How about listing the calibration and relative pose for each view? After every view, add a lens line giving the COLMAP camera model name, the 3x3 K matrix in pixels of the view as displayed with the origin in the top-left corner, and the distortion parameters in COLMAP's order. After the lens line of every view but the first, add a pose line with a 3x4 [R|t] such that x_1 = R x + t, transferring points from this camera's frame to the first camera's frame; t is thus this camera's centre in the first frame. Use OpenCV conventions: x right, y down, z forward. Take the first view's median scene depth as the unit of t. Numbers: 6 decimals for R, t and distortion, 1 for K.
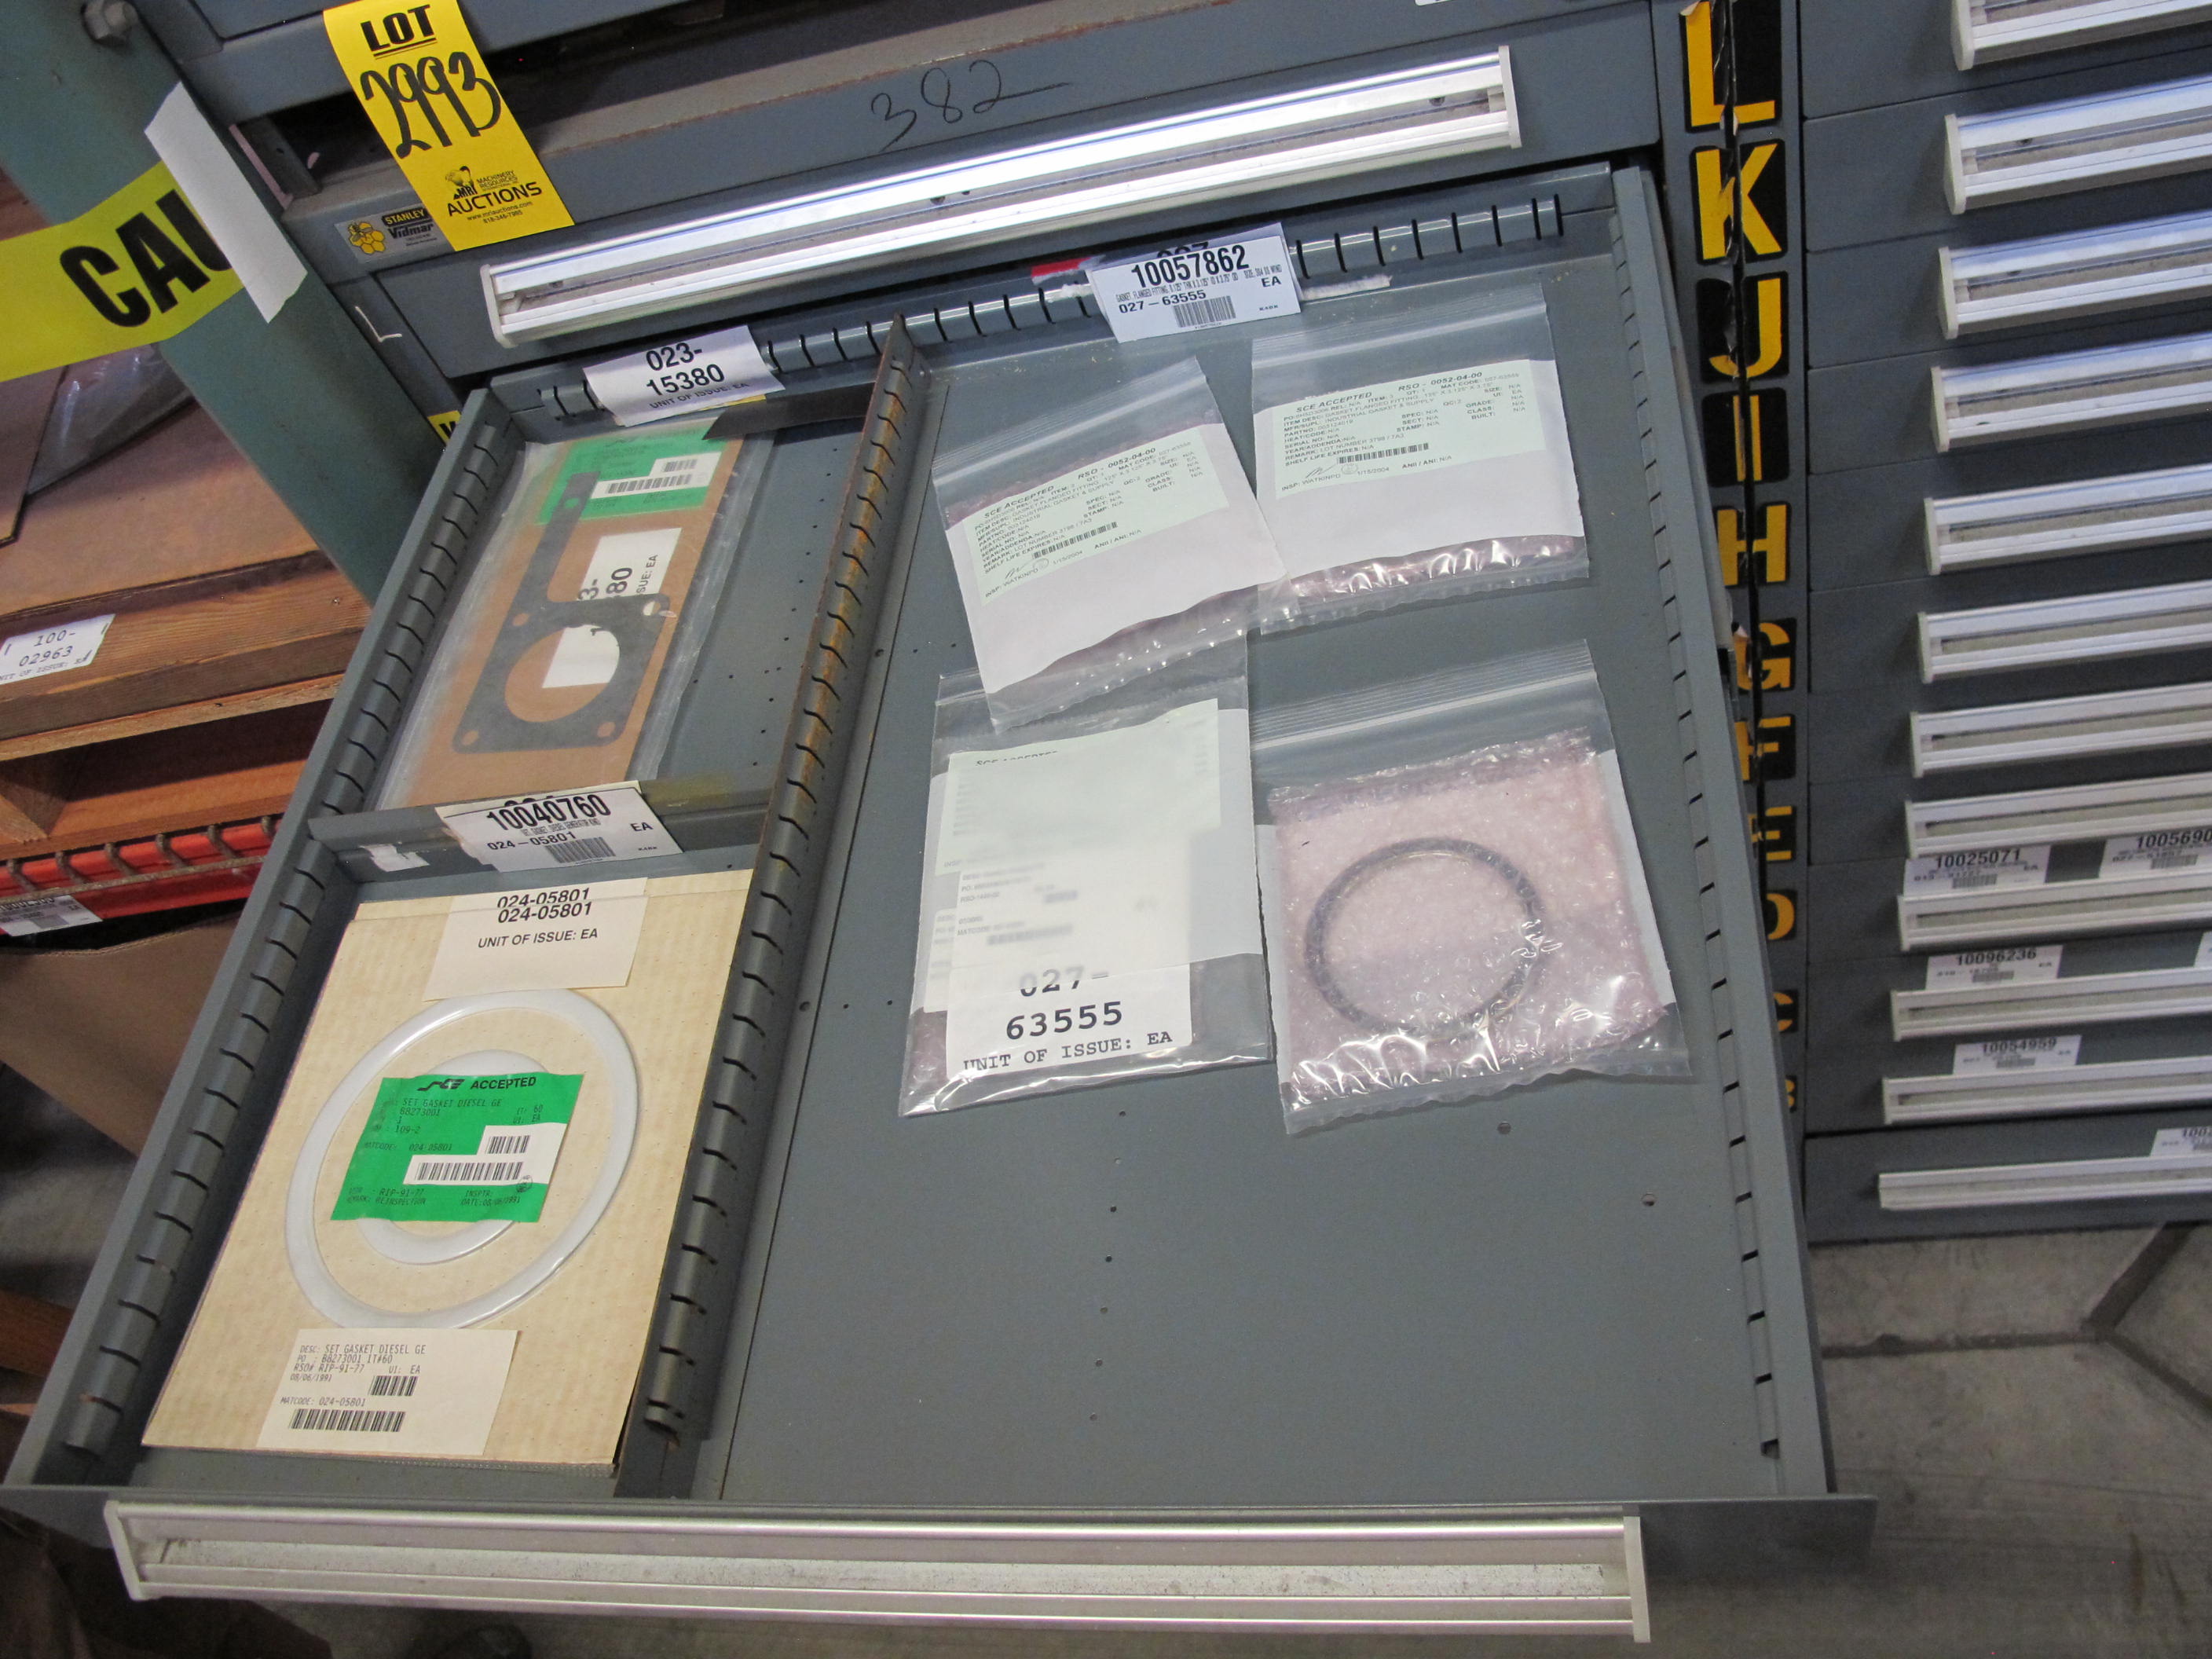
lens RADIAL K [[1862.2, 0, 1118.9], [0, 1862.2, 822.2], [0, 0, 1]] dist [-0.148686, 0.112008]
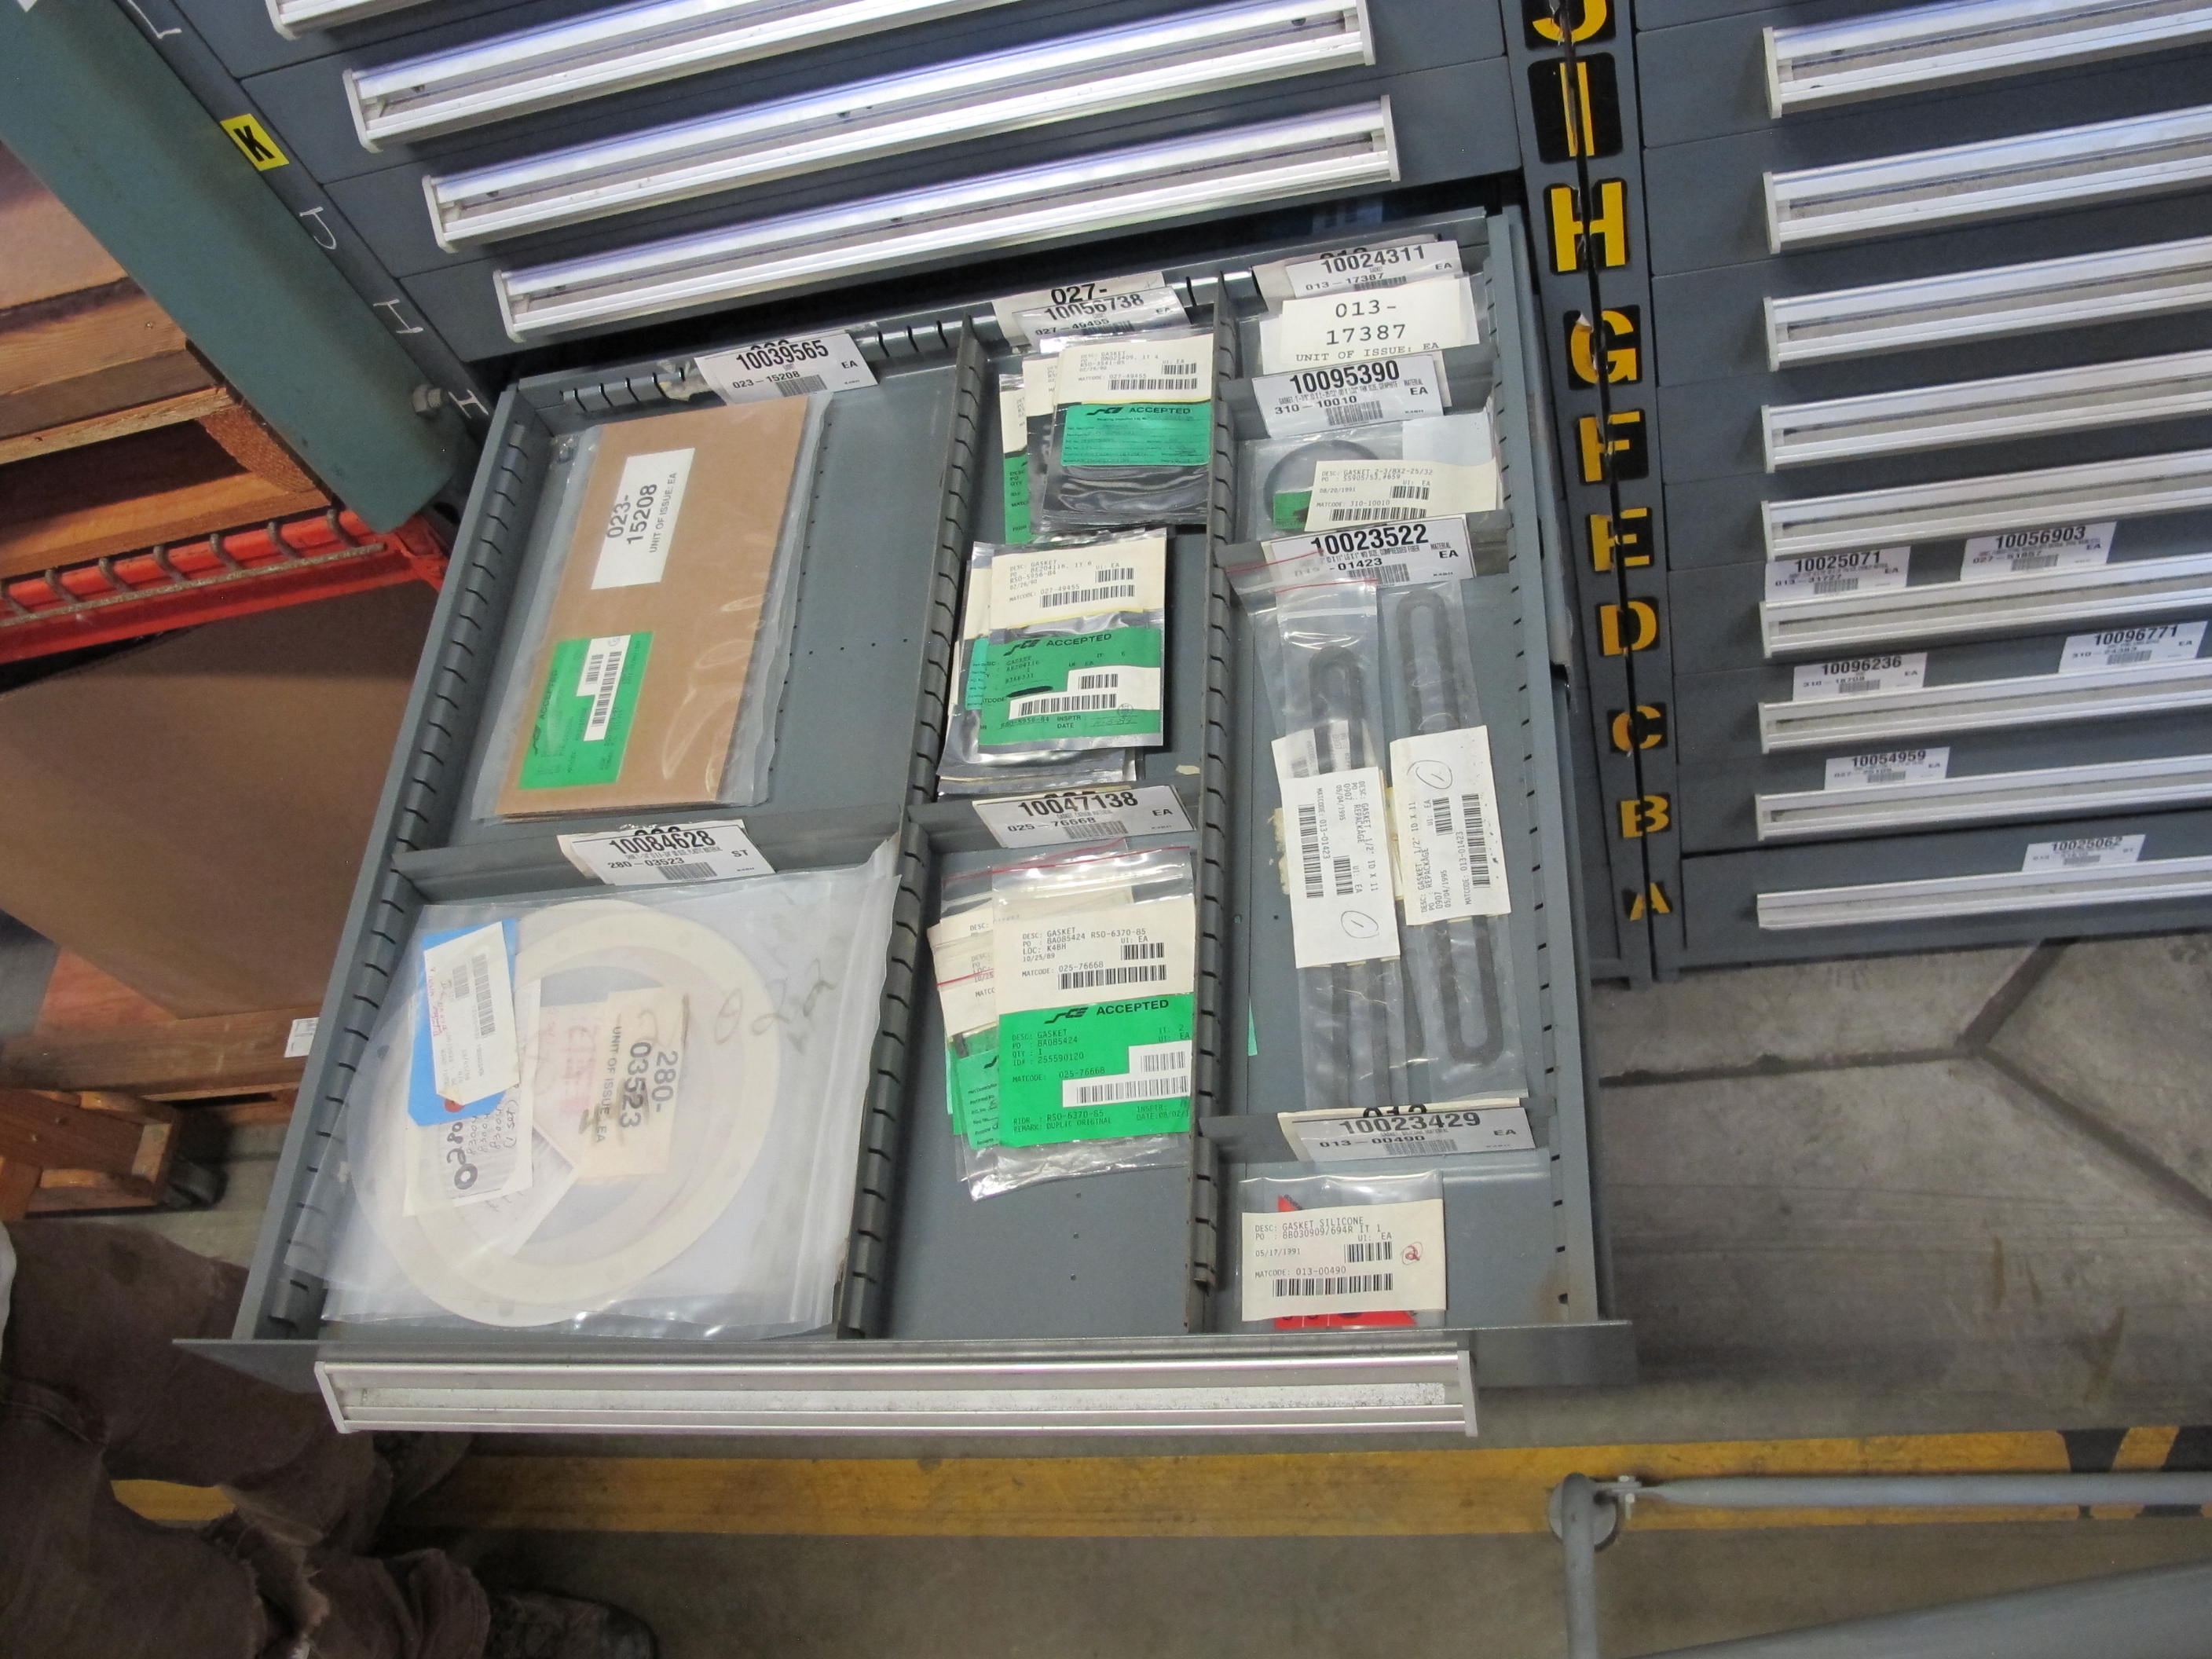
lens RADIAL K [[1862.9, 0, 1107.6], [0, 1862.9, 805.8], [0, 0, 1]] dist [-0.148667, 0.110420]
pose [[0.999548, -0.022398, 0.020052, 0.050136], [0.020111, 0.993972, 0.107777, 0.035846], [-0.022345, -0.107325, 0.993973, 0.005789]]
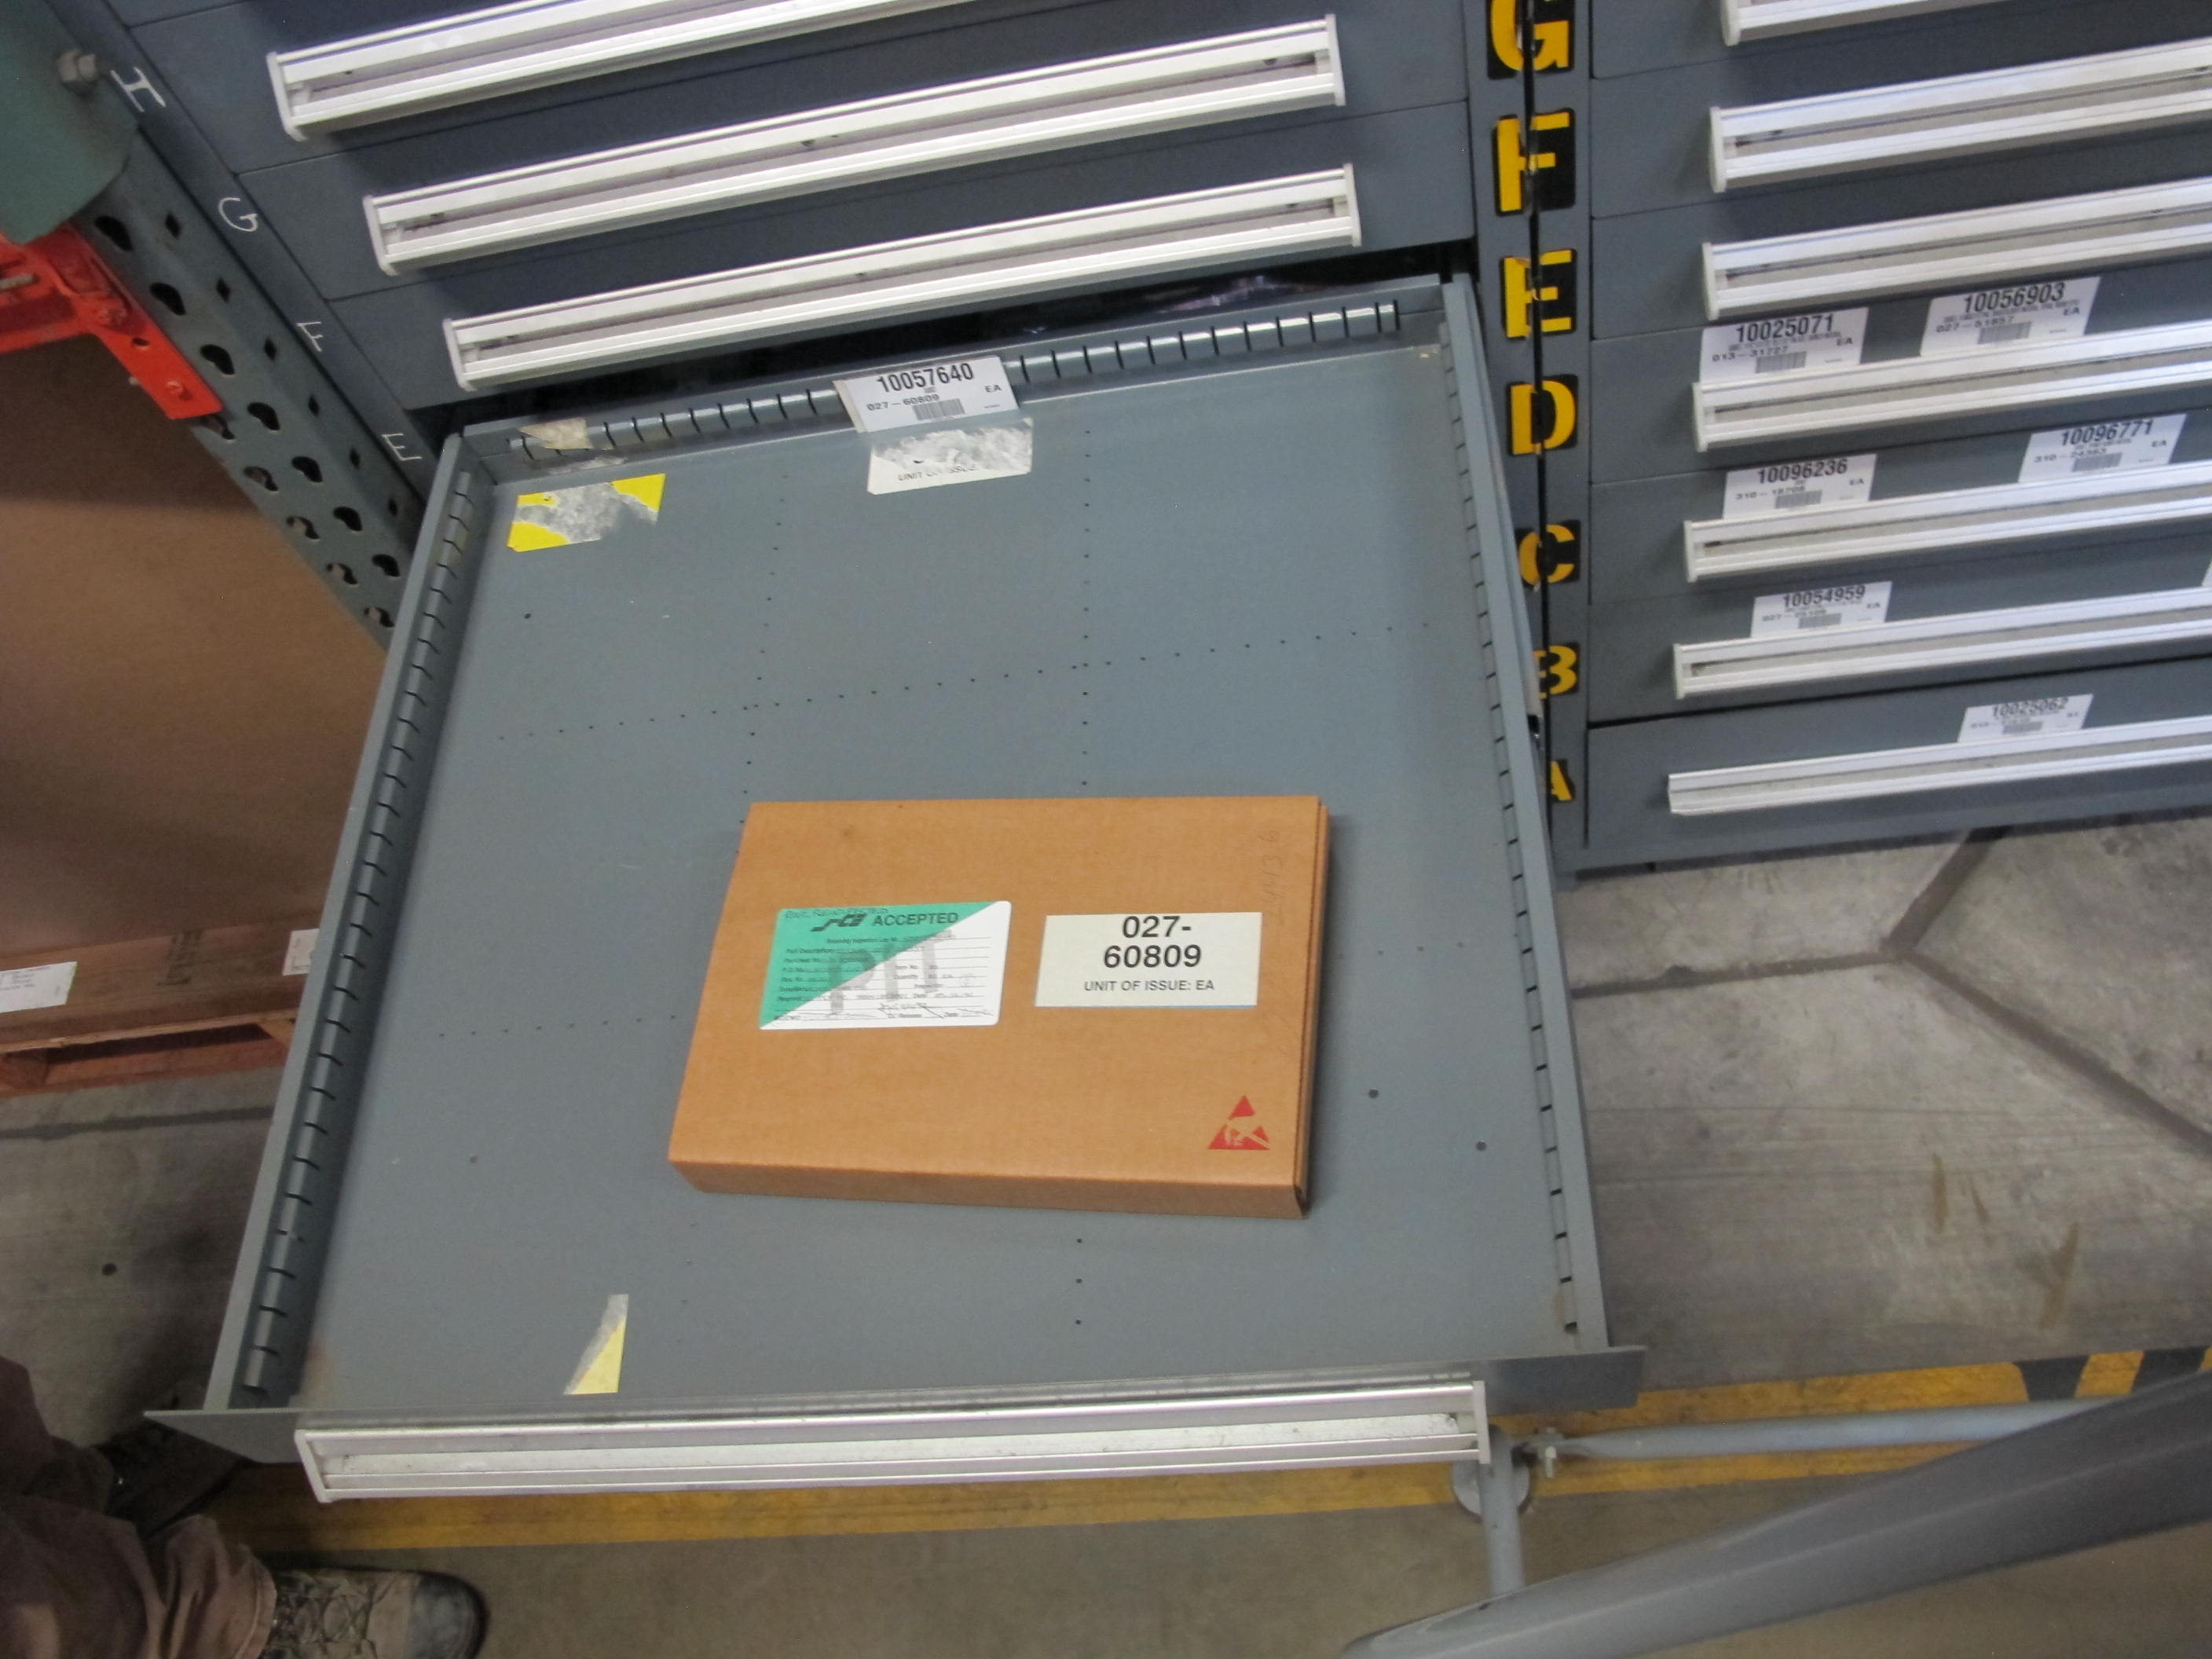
lens RADIAL K [[1864.0, 0, 1116.9], [0, 1864.0, 815.6], [0, 0, 1]] dist [-0.144920, 0.103705]
pose [[0.992916, -0.028344, 0.115388, 0.052596], [0.018066, 0.995853, 0.089167, 0.159476], [-0.117437, -0.086451, 0.989310, 0.159511]]
